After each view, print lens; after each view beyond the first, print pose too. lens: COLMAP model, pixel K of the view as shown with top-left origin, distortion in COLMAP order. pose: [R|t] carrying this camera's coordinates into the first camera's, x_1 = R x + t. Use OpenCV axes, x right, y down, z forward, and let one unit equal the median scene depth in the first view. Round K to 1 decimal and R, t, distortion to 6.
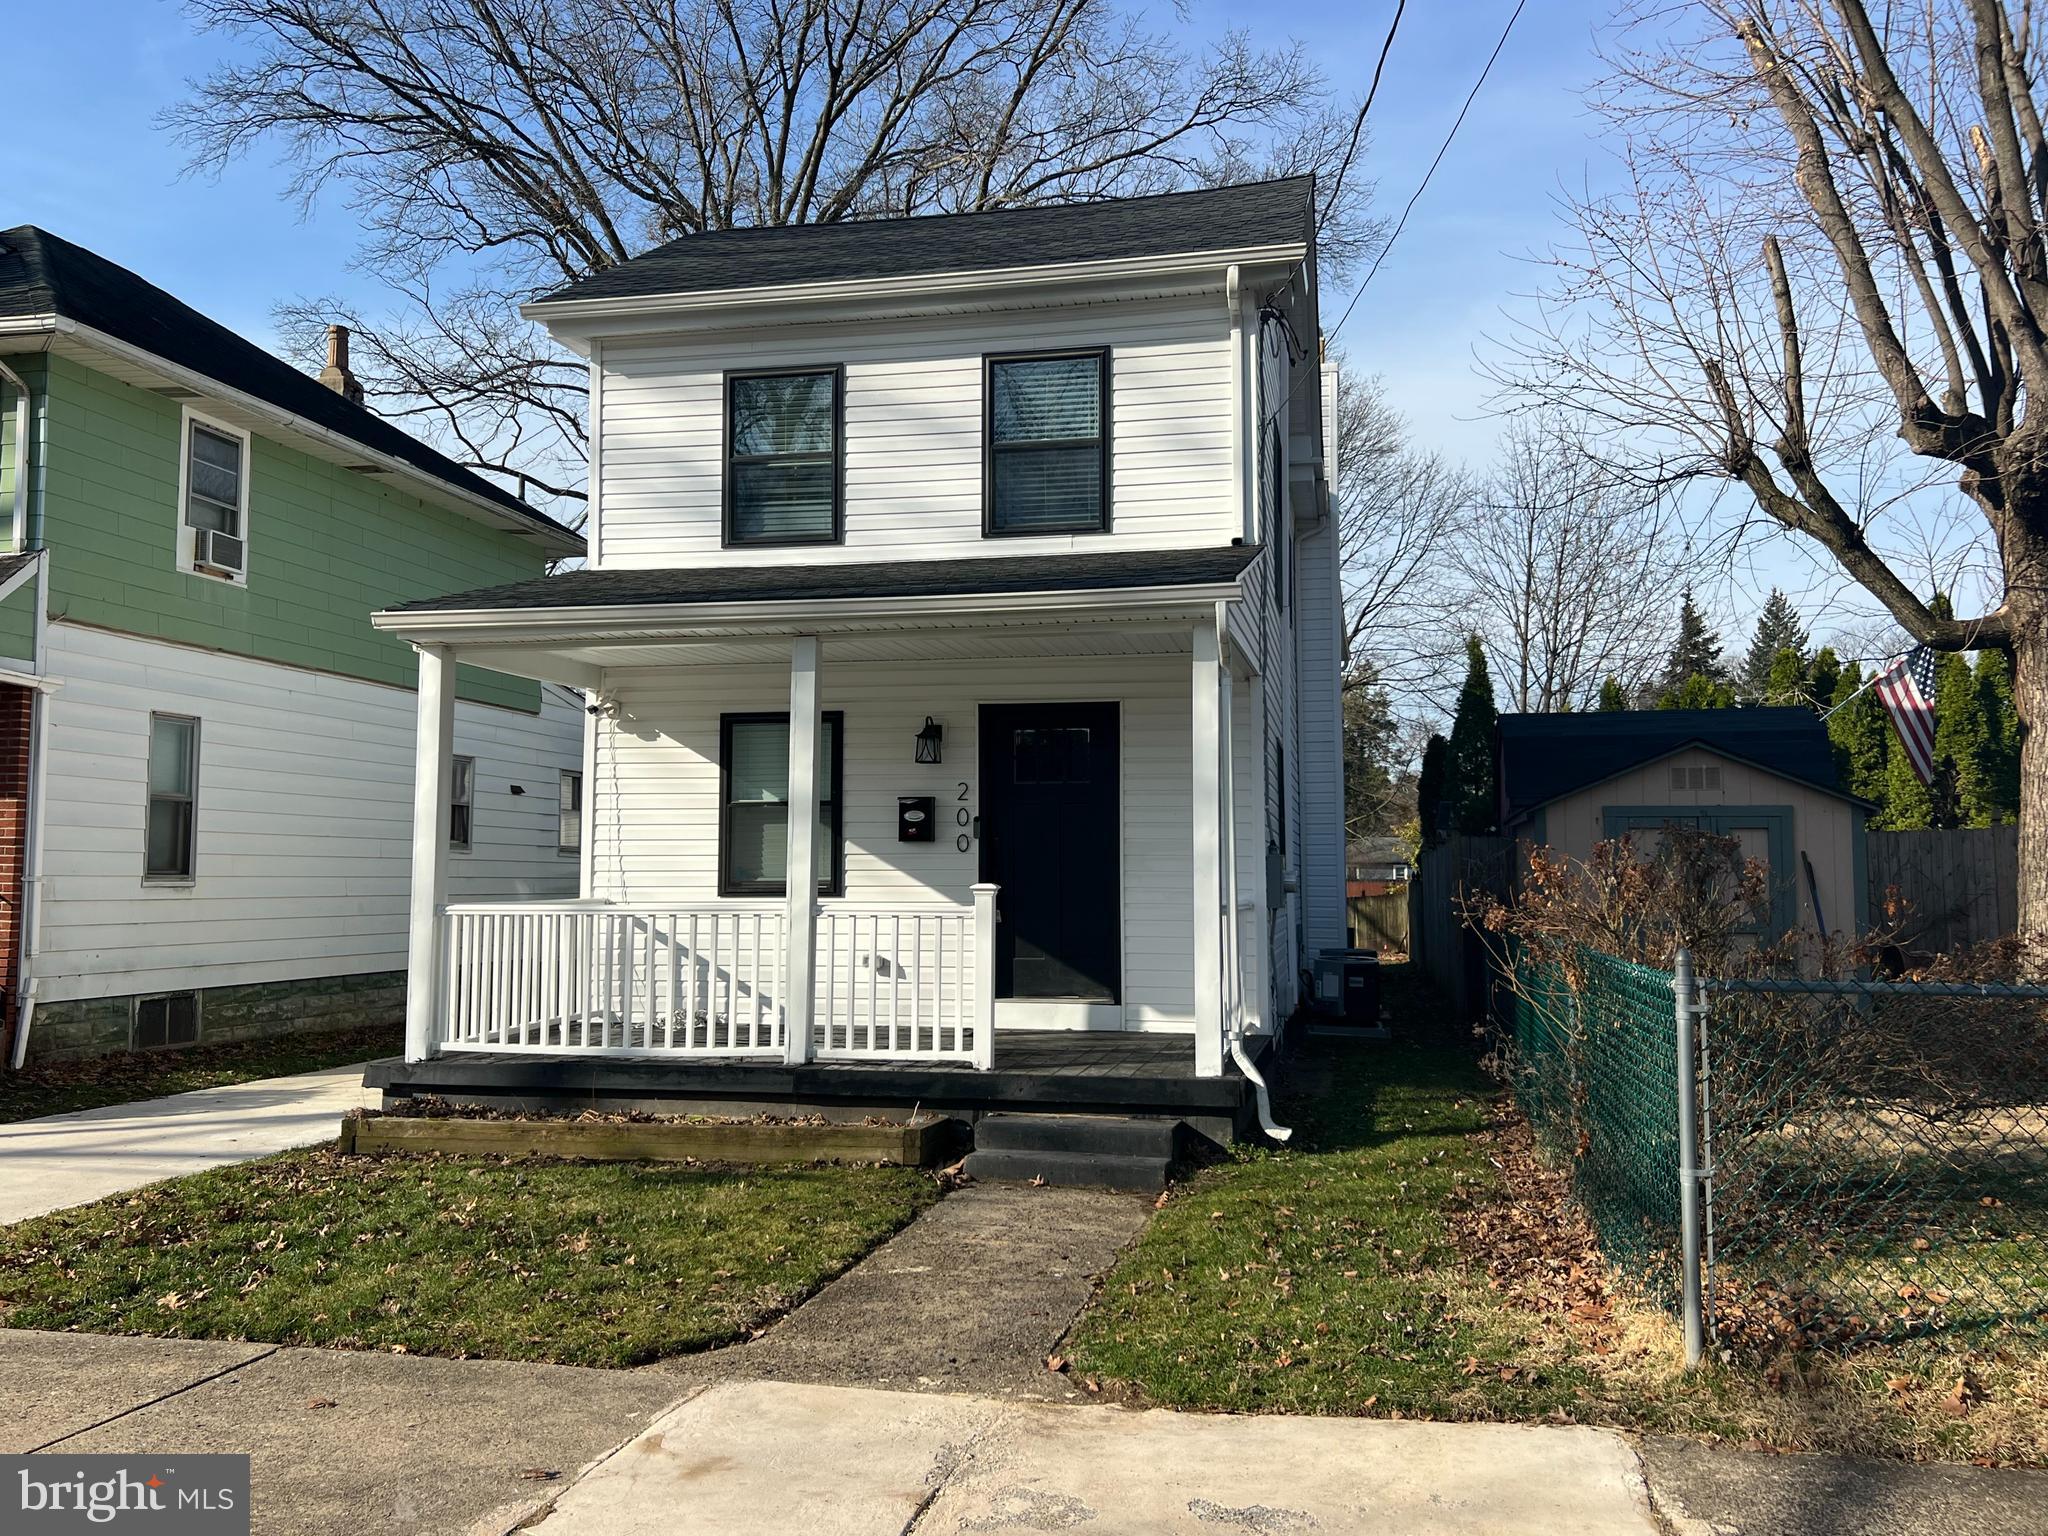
lens RADIAL K [[1615.8, 0, 1024.0], [0, 1615.8, 768.0], [0, 0, 1]] dist [0.081275, -0.094557]
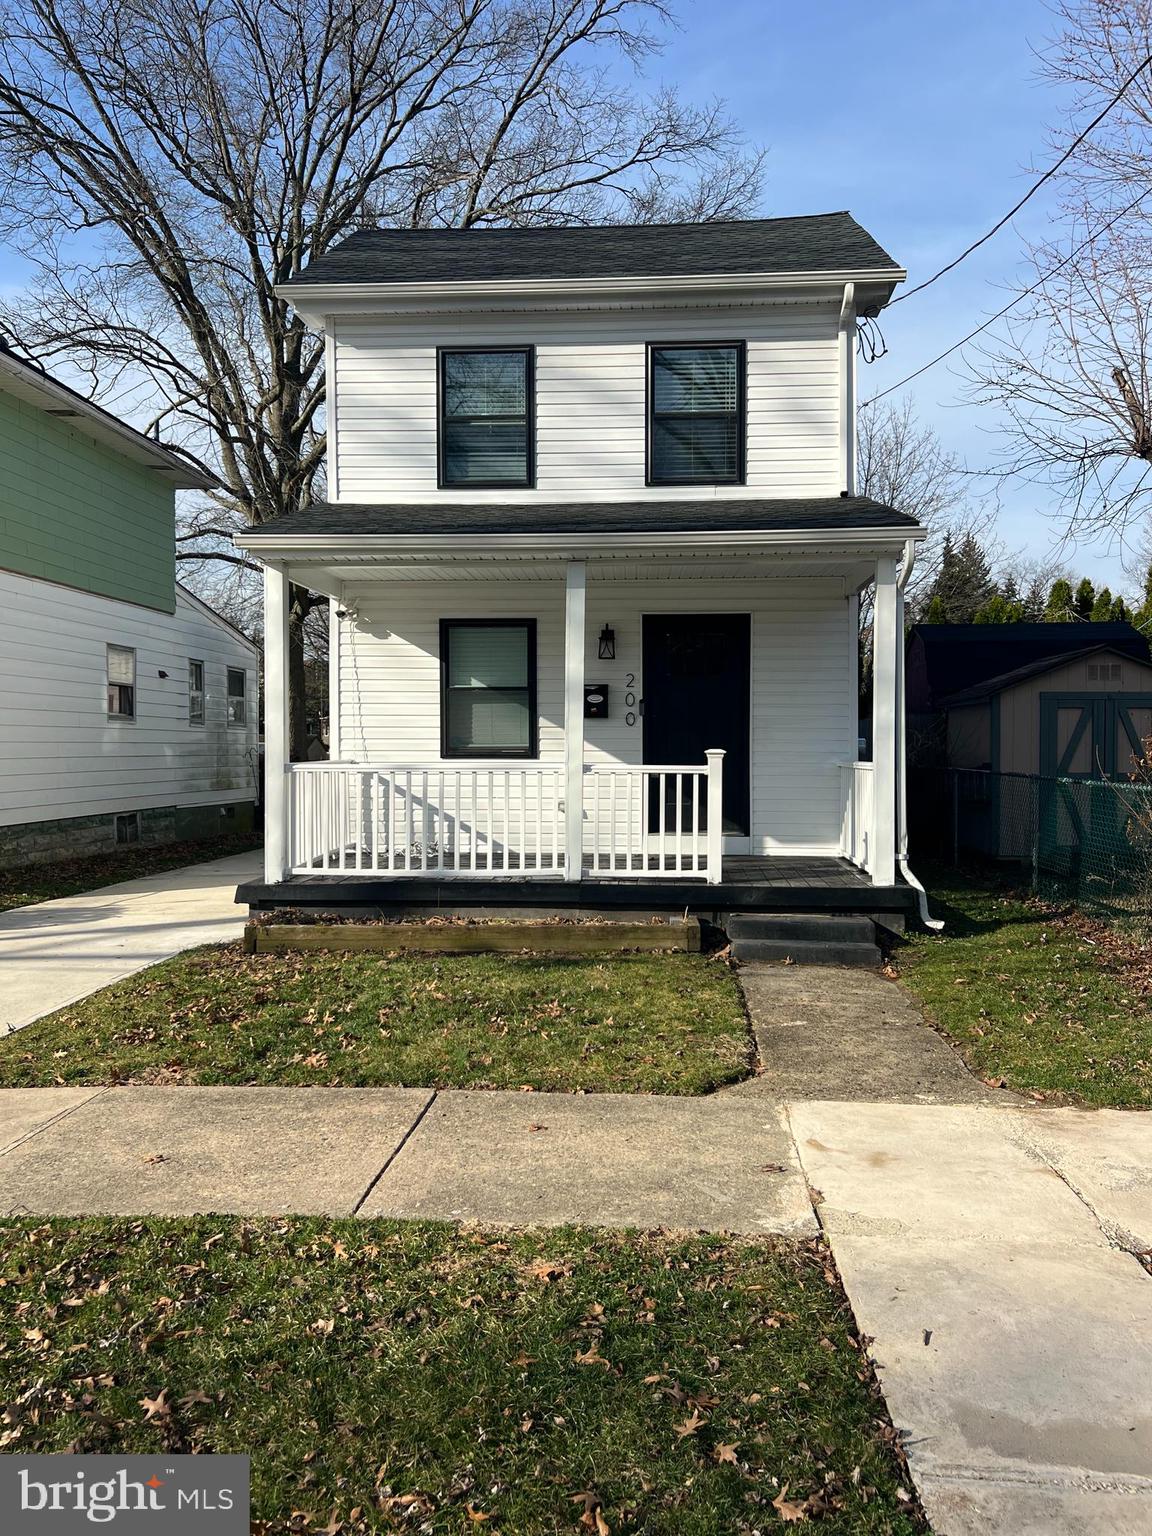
lens RADIAL K [[1205.4, 0, 572.8], [0, 1205.4, 789.3], [0, 0, 1]] dist [0.064867, -0.096476]
pose [[0.990005, -0.006596, 0.140877, -0.225337], [-0.008370, 0.994397, 0.105374, -0.000228], [-0.140783, -0.105500, 0.984403, 0.012520]]
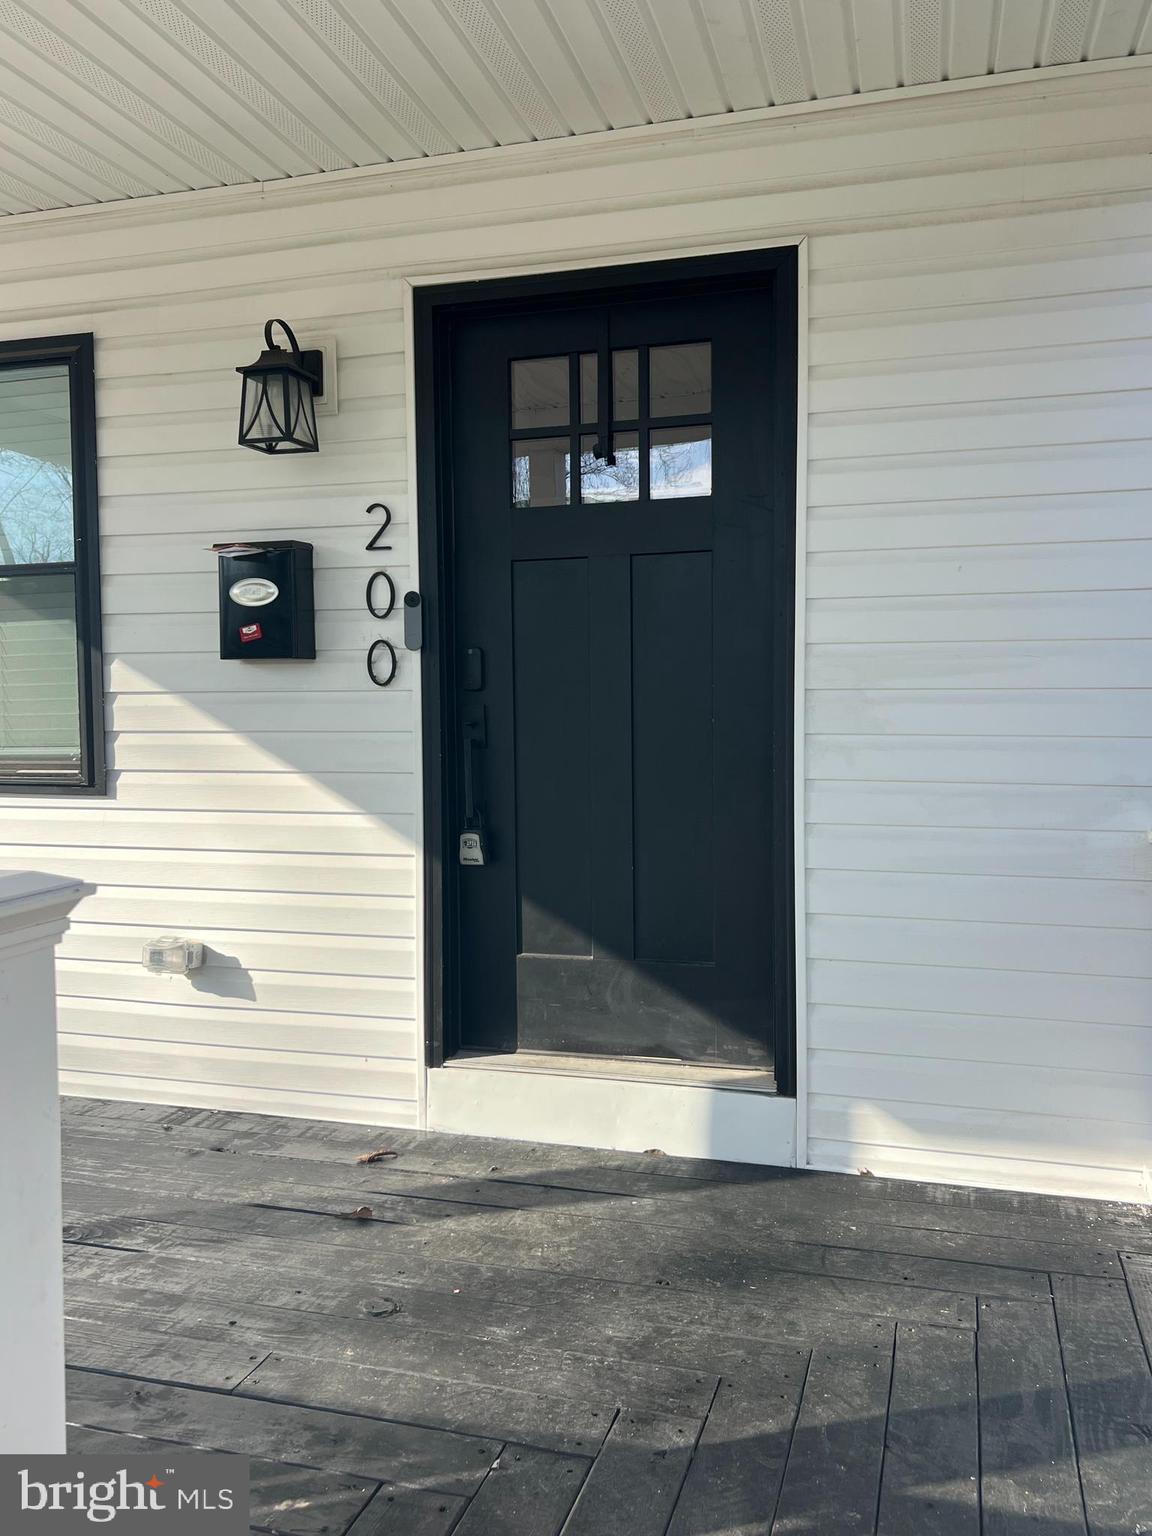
lens RADIAL K [[1211.8, 0, 576.0], [0, 1211.8, 768.0], [0, 0, 1]] dist [0.081275, -0.094557]
pose [[0.996983, -0.005034, -0.077450, 0.030684], [0.014664, 0.992139, 0.124277, 0.035924], [0.076216, -0.125038, 0.989220, 0.706616]]
